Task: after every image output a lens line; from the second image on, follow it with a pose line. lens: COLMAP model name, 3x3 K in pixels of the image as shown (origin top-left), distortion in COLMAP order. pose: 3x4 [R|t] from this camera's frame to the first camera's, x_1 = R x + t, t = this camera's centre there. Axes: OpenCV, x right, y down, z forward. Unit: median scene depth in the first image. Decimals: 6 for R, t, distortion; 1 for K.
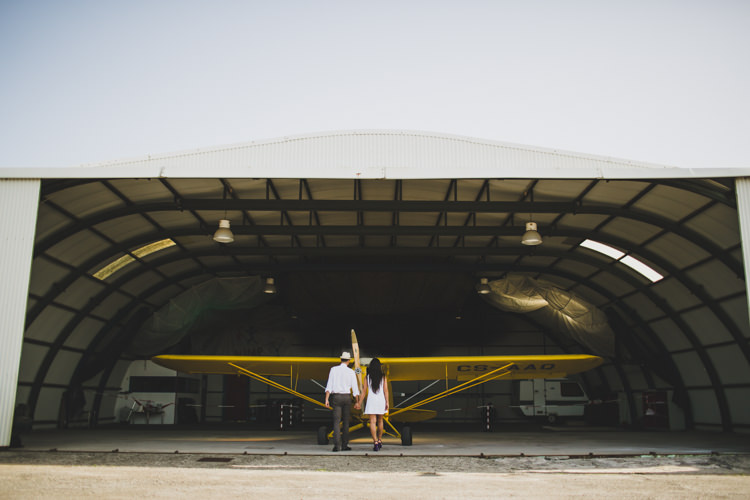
lens RADIAL K [[722.1, 0, 375.0], [0, 722.1, 250.0], [0, 0, 1]] dist [-0.091031, 0.106445]
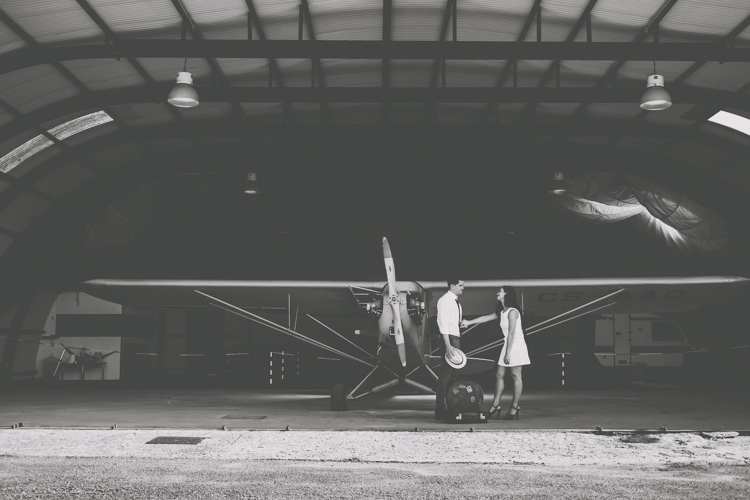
lens RADIAL K [[912.1, 0, 375.0], [0, 912.1, 250.0], [0, 0, 1]] dist [-0.022749, -0.015054]
pose [[0.999994, -0.002473, -0.002335, -0.028977], [0.002695, 0.994962, 0.100221, 0.030148], [0.002075, -0.100227, 0.994962, 0.136766]]
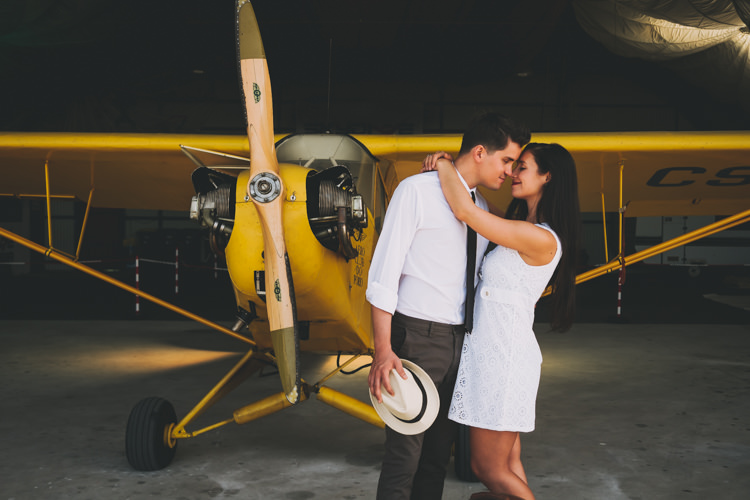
lens RADIAL K [[901.1, 0, 375.0], [0, 901.1, 250.0], [0, 0, 1]] dist [-0.027669, -0.002771]
pose [[0.999881, 0.002070, 0.015294, 0.003264], [-0.005774, 0.969165, 0.246345, 0.090747], [-0.014313, -0.246404, 0.969062, 0.558452]]
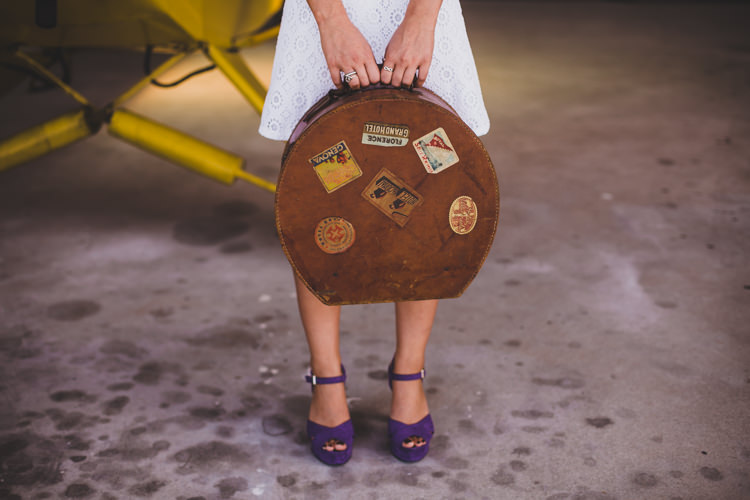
lens RADIAL K [[1120.4, 0, 375.0], [0, 1120.4, 250.0], [0, 0, 1]] dist [-0.144304, 0.041190]
pose [[0.997018, -0.018921, 0.074811, 0.019438], [-0.022868, 0.853481, 0.520621, 0.118893], [-0.073701, -0.520780, 0.850504, 0.635833]]
